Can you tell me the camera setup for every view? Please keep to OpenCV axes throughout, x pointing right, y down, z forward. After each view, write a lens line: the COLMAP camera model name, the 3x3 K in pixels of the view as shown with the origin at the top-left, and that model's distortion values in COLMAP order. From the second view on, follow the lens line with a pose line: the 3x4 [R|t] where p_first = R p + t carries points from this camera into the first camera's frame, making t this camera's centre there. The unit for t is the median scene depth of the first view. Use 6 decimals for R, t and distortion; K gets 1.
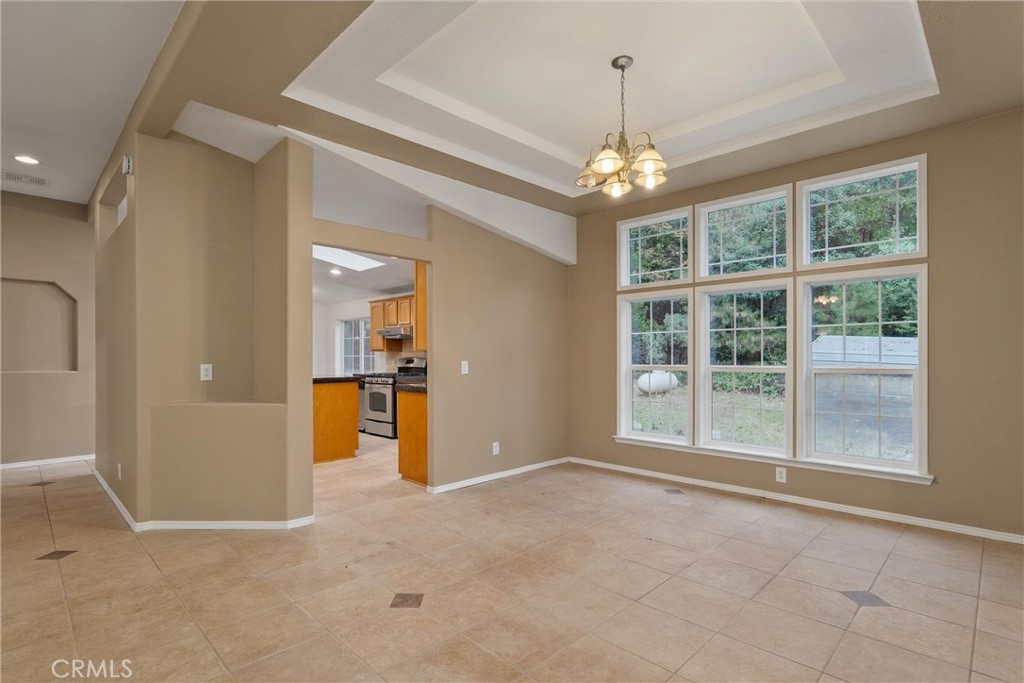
lens RADIAL K [[496.2, 0, 520.9], [0, 496.2, 360.0], [0, 0, 1]] dist [-0.004540, 0.000688]
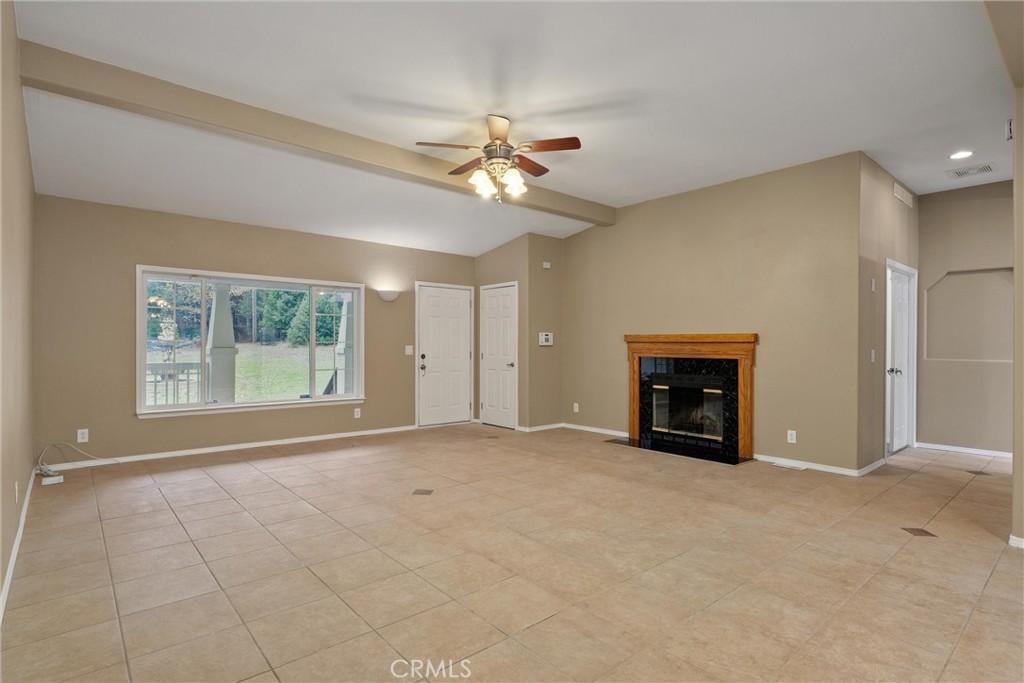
lens RADIAL K [[511.3, 0, 491.0], [0, 511.3, 342.3], [0, 0, 1]] dist [-0.006047, 0.000785]
pose [[-0.111455, -0.005184, -0.993756, 0.277813], [-0.013305, 0.999905, -0.003724, 0.007356], [0.993680, 0.012807, -0.111513, 0.242137]]
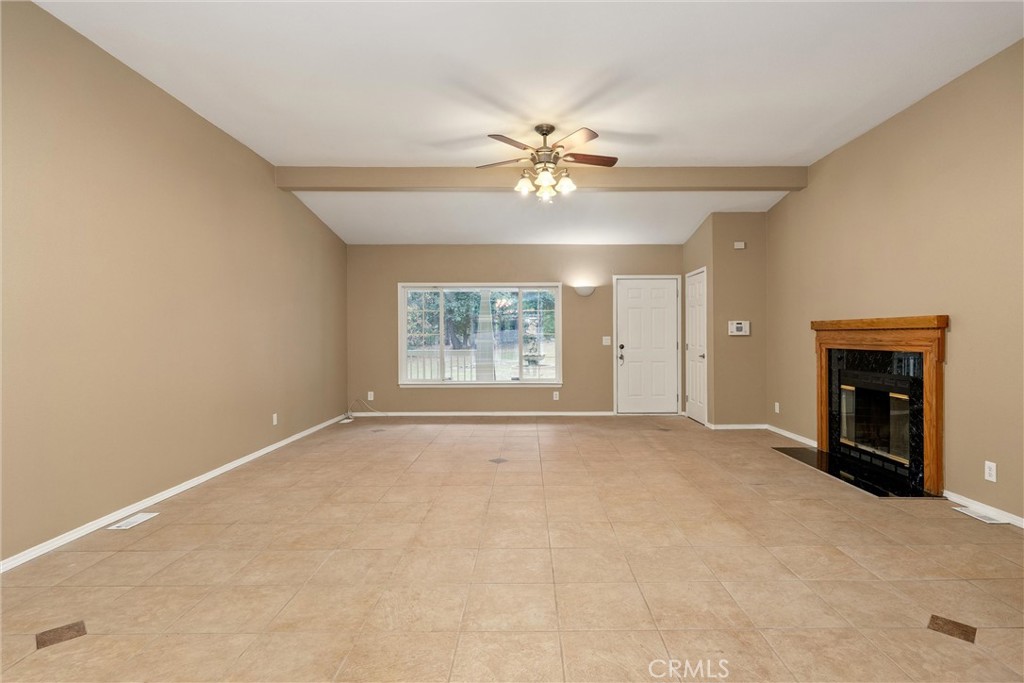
lens RADIAL K [[496.2, 0, 516.6], [0, 496.2, 336.5], [0, 0, 1]] dist [-0.004540, 0.000688]
pose [[-0.719589, 0.003668, -0.694391, -0.071226], [-0.002033, 0.999971, 0.007389, 0.000742], [0.694397, 0.006729, -0.719560, 1.225612]]
